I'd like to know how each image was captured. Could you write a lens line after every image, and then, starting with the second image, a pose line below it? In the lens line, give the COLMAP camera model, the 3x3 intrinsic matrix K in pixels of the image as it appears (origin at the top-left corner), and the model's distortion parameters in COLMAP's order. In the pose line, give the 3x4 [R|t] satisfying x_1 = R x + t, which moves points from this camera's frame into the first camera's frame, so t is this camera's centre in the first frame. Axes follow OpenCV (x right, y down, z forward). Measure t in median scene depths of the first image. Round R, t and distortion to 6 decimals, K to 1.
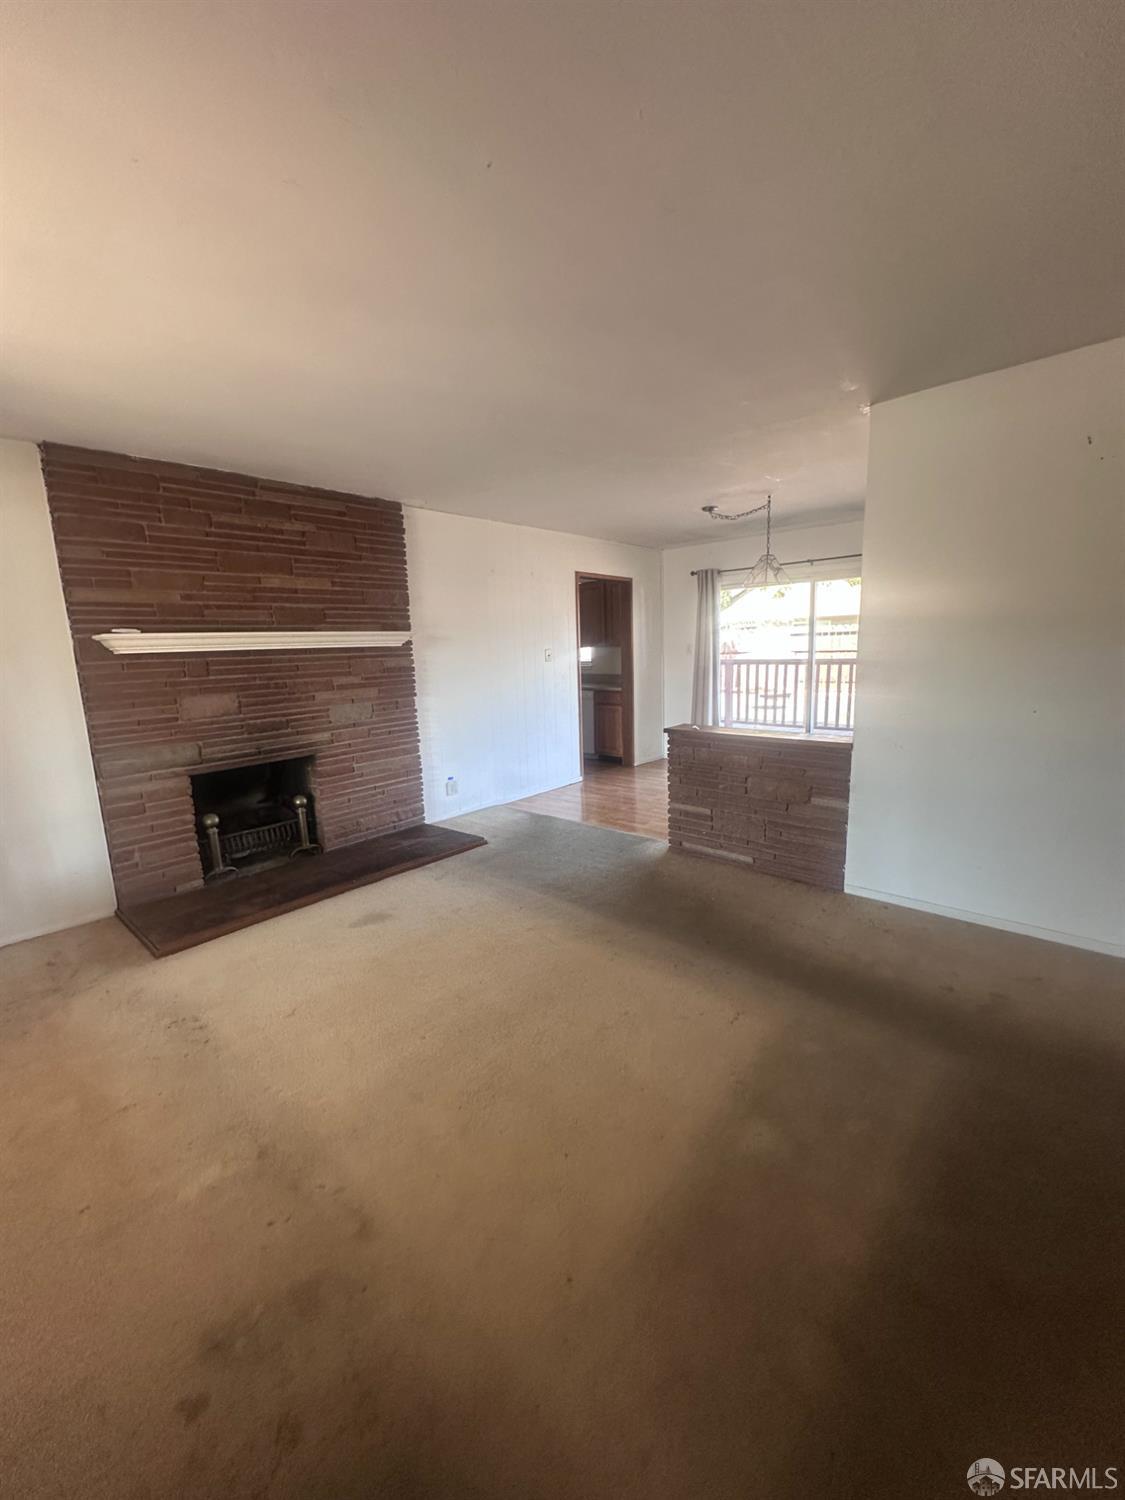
lens RADIAL K [[598.0, 0, 562.5], [0, 598.0, 750.0], [0, 0, 1]] dist [-0.002103, -0.000074]
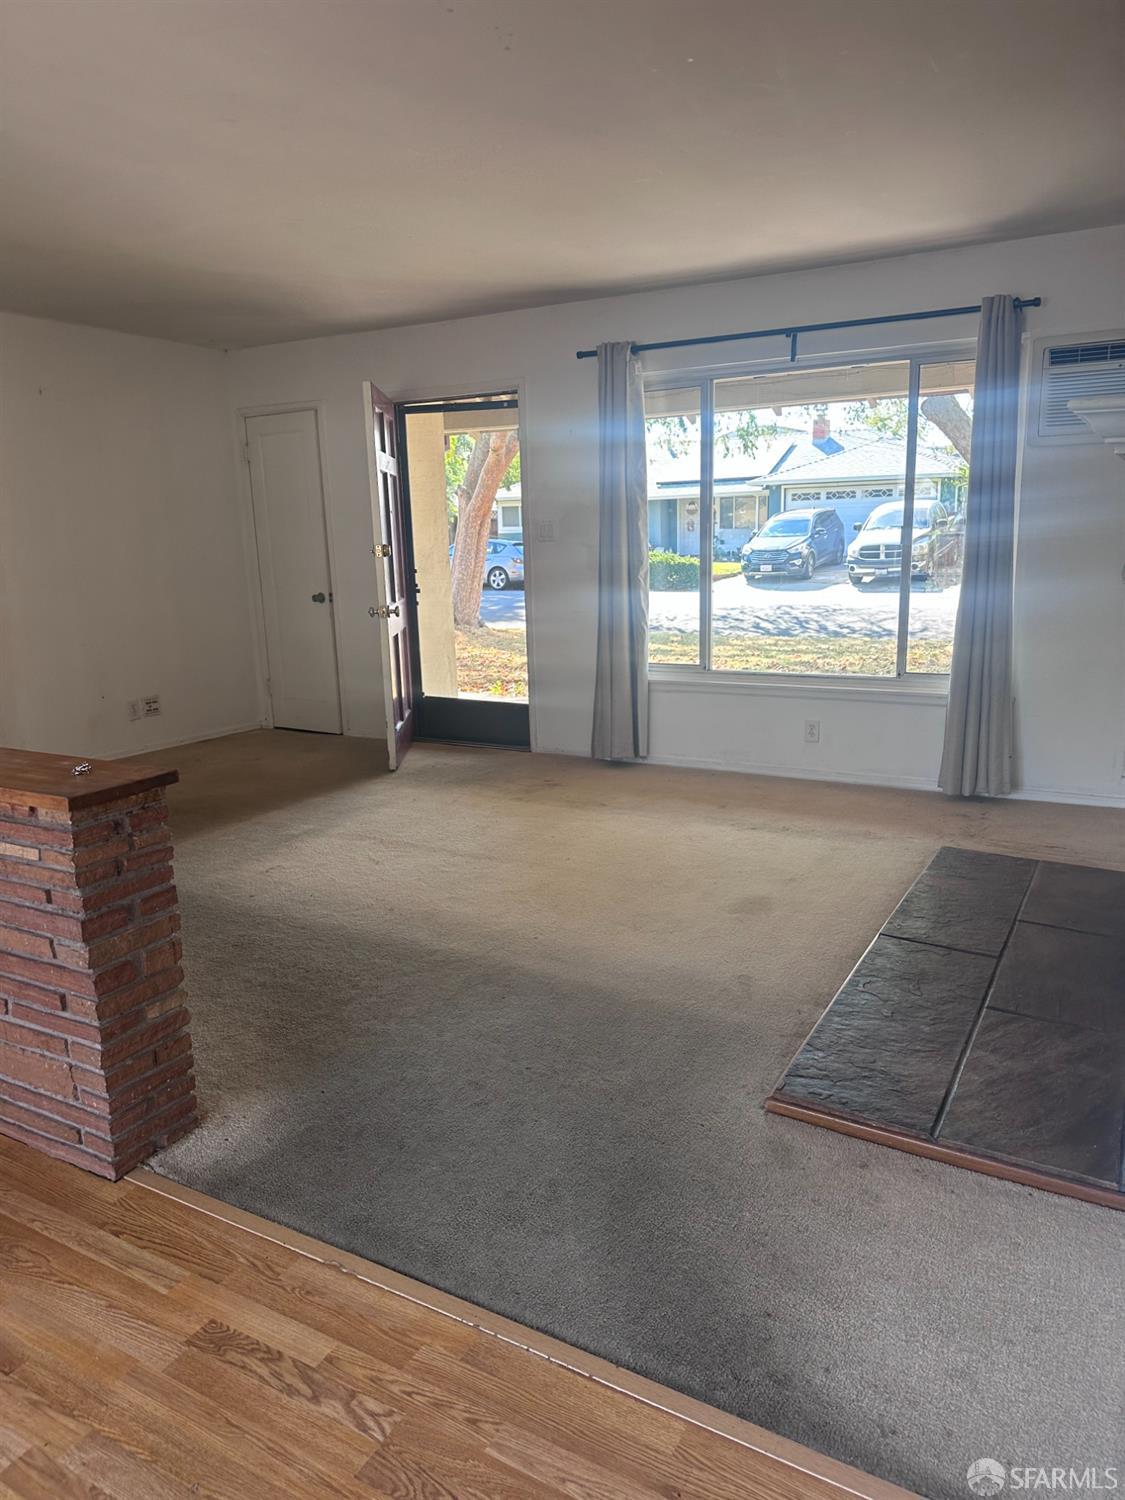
lens RADIAL K [[1051.4, 0, 562.5], [0, 1051.4, 750.0], [0, 0, 1]] dist [0.000722, -0.001542]
pose [[-0.974479, 0.099235, -0.201351, 0.121011], [0.015417, 0.924448, 0.380996, -0.389018], [0.223947, 0.368169, -0.902386, 2.399306]]
